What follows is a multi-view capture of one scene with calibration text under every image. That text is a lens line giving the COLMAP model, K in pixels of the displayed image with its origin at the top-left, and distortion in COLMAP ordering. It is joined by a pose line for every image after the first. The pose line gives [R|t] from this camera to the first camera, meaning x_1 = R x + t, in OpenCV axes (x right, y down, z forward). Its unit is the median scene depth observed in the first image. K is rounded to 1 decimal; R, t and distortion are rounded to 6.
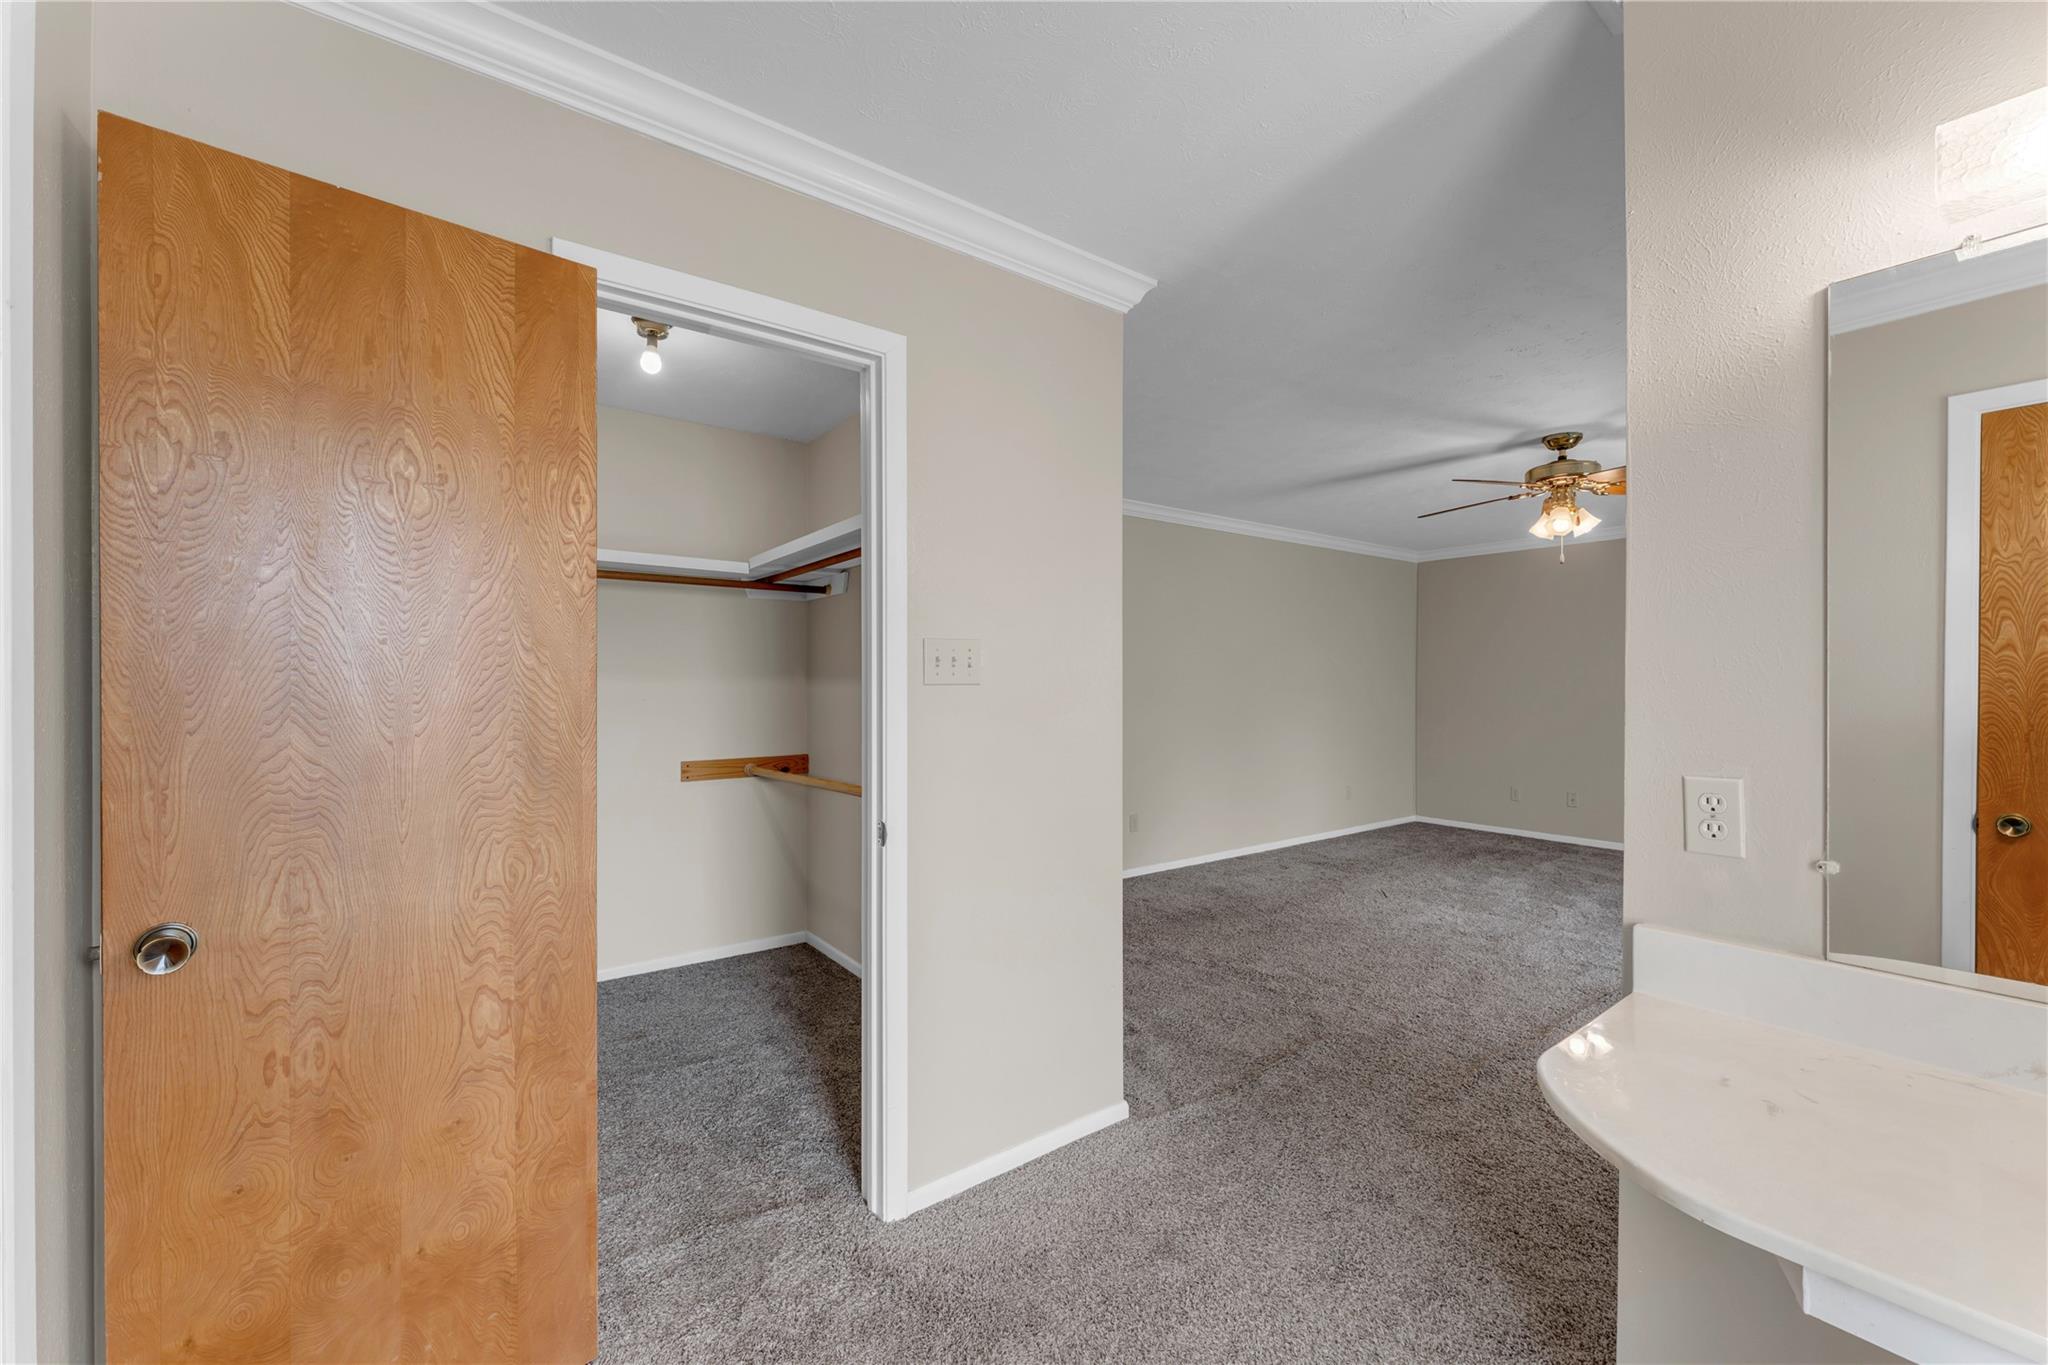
lens RADIAL K [[799.6, 0, 1014.6], [0, 799.6, 686.0], [0, 0, 1]] dist [-0.001644, 0.000044]
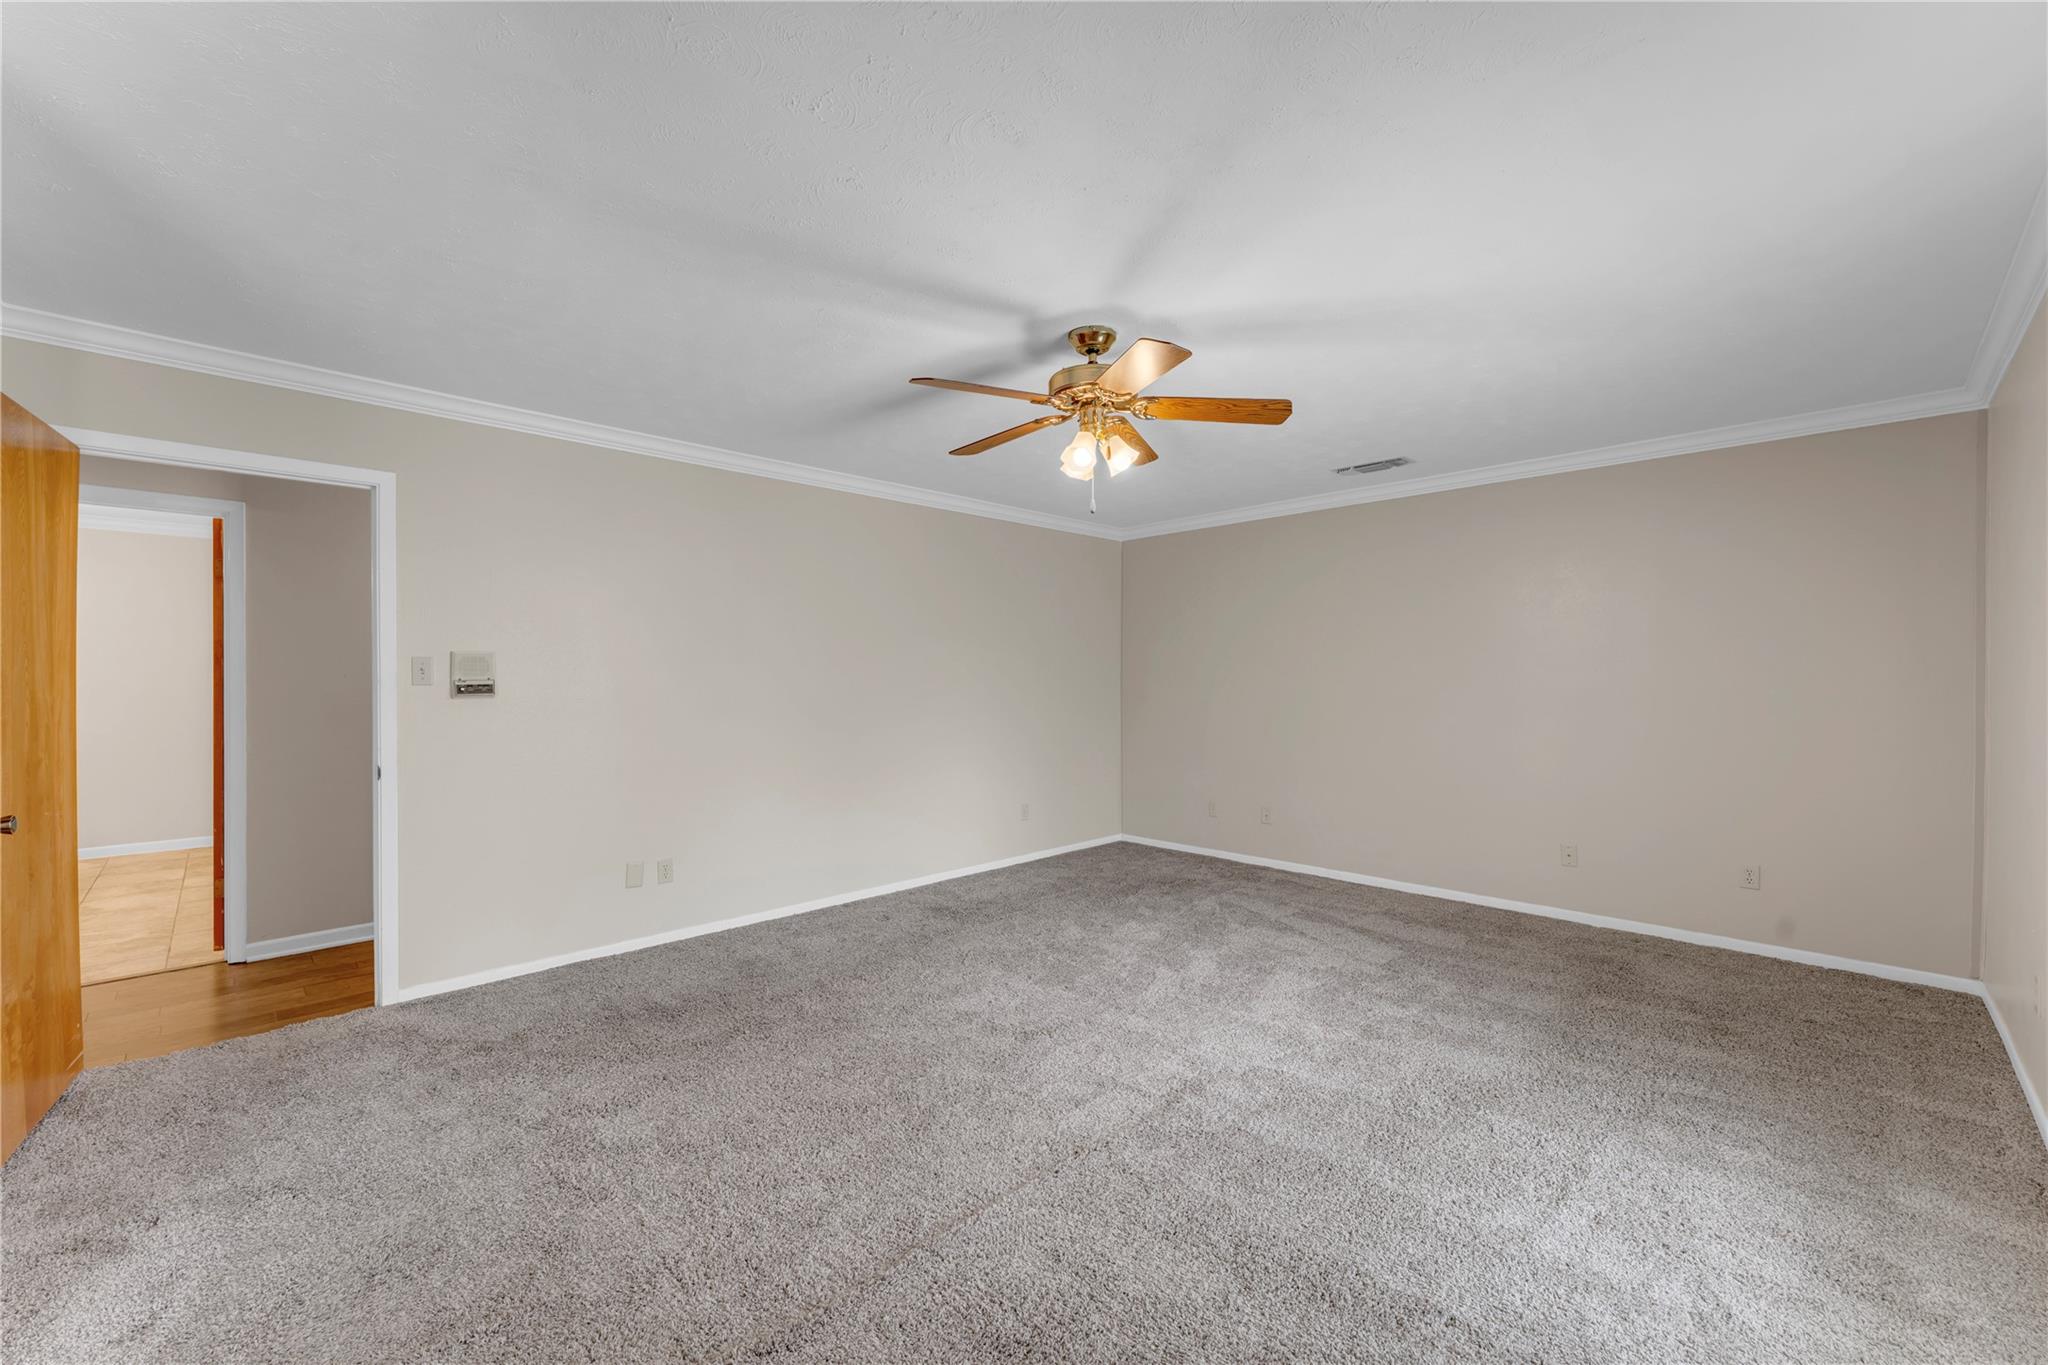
lens RADIAL K [[799.6, 0, 1032.9], [0, 799.6, 679.5], [0, 0, 1]] dist [-0.001644, 0.000044]
pose [[0.988904, -0.002330, 0.148540, 0.468050], [0.003260, 0.999977, -0.006021, 0.000320], [-0.148523, 0.006438, 0.988888, 0.269616]]
